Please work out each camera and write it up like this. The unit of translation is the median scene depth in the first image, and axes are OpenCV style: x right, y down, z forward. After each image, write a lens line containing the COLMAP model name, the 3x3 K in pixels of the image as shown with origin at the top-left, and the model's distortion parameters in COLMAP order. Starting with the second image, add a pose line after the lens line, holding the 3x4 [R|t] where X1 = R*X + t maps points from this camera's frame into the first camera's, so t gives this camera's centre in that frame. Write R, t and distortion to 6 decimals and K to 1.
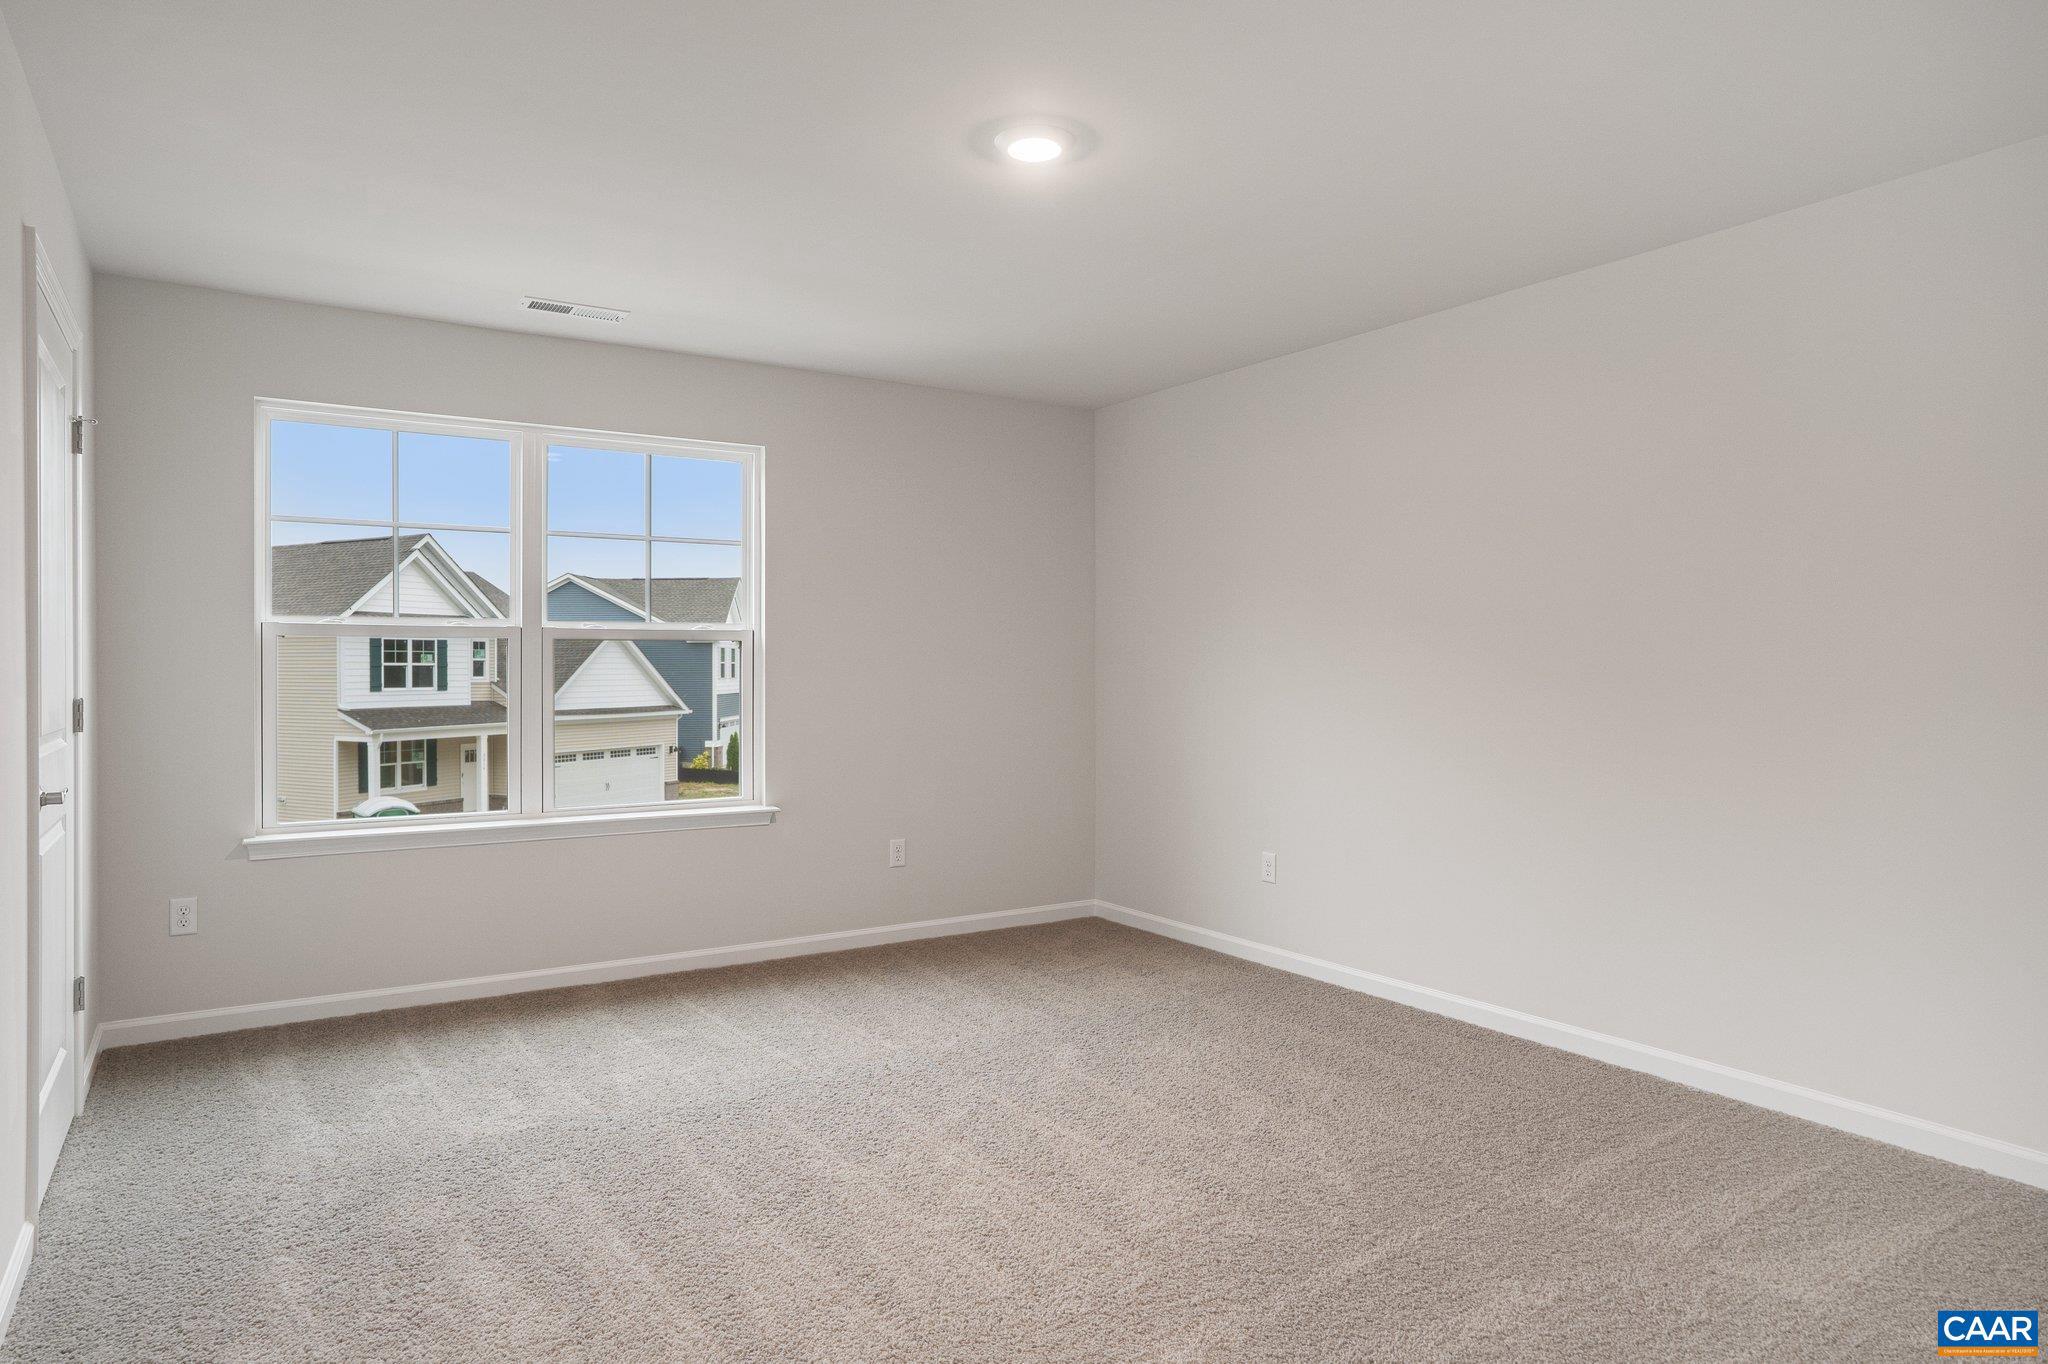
lens RADIAL K [[1259.6, 0, 1024.0], [0, 1259.6, 682.0], [0, 0, 1]] dist [0.004178, 0.035859]
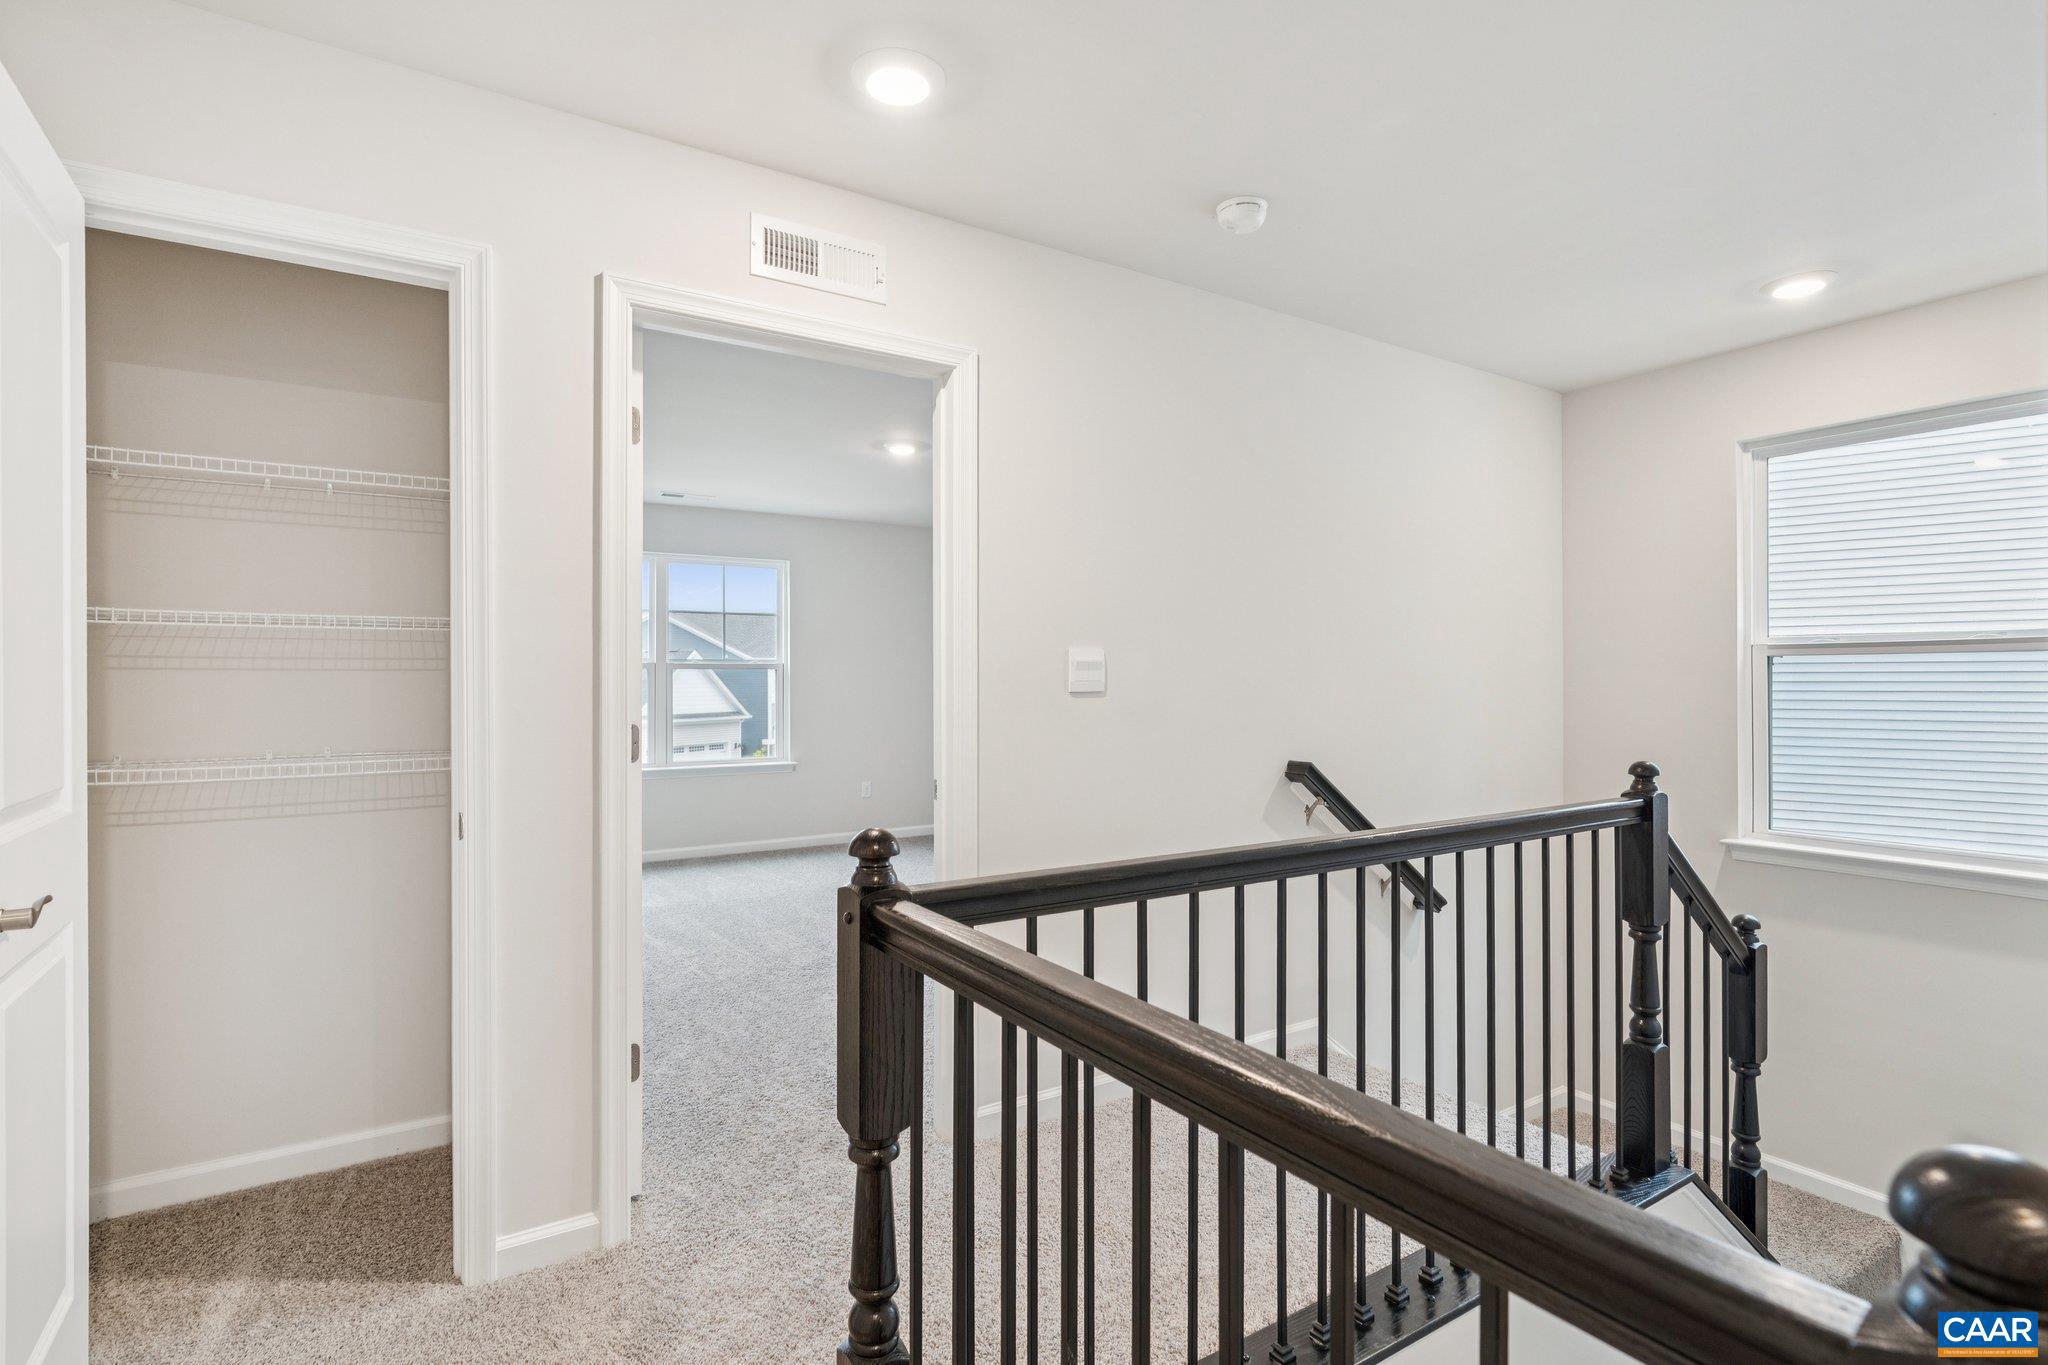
lens RADIAL K [[1013.1, 0, 1024.0], [0, 1013.1, 682.5], [0, 0, 1]] dist [0.001418, 0.000096]
pose [[0.999984, -0.003802, 0.004169, 0.206512], [0.003844, 0.999943, -0.009915, 0.004197], [-0.004131, 0.009930, 0.999942, -0.744293]]
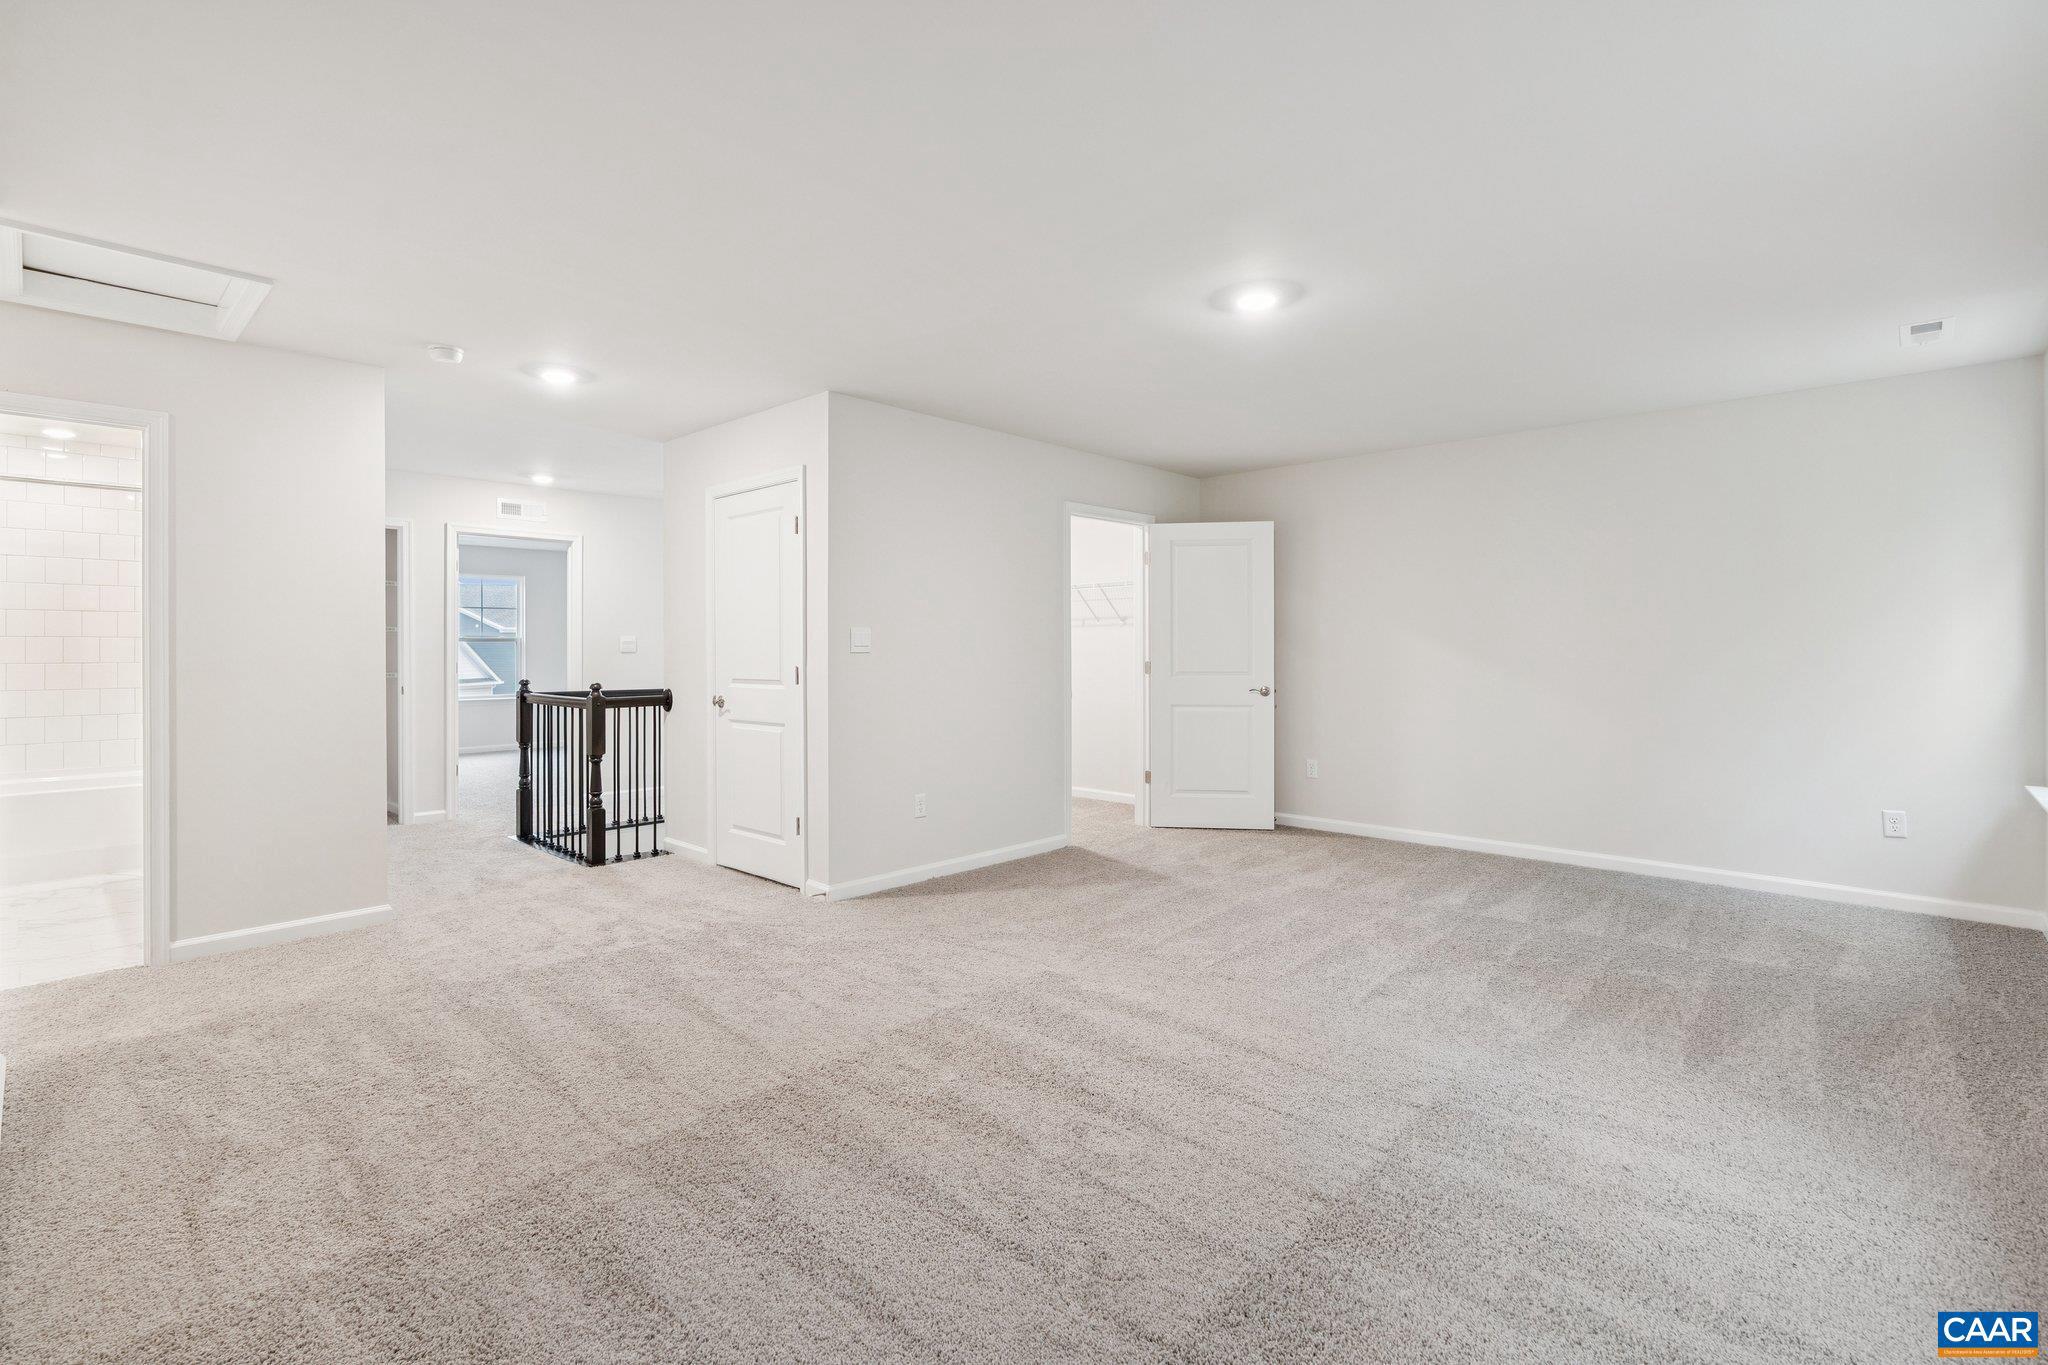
lens RADIAL K [[947.0, 0, 1032.3], [0, 947.0, 656.8], [0, 0, 1]] dist [-0.002608, -0.000168]
pose [[0.968827, -0.005028, 0.247688, 1.061063], [0.006122, 0.999975, -0.003646, 0.052462], [-0.247663, 0.005049, 0.968833, -3.866913]]
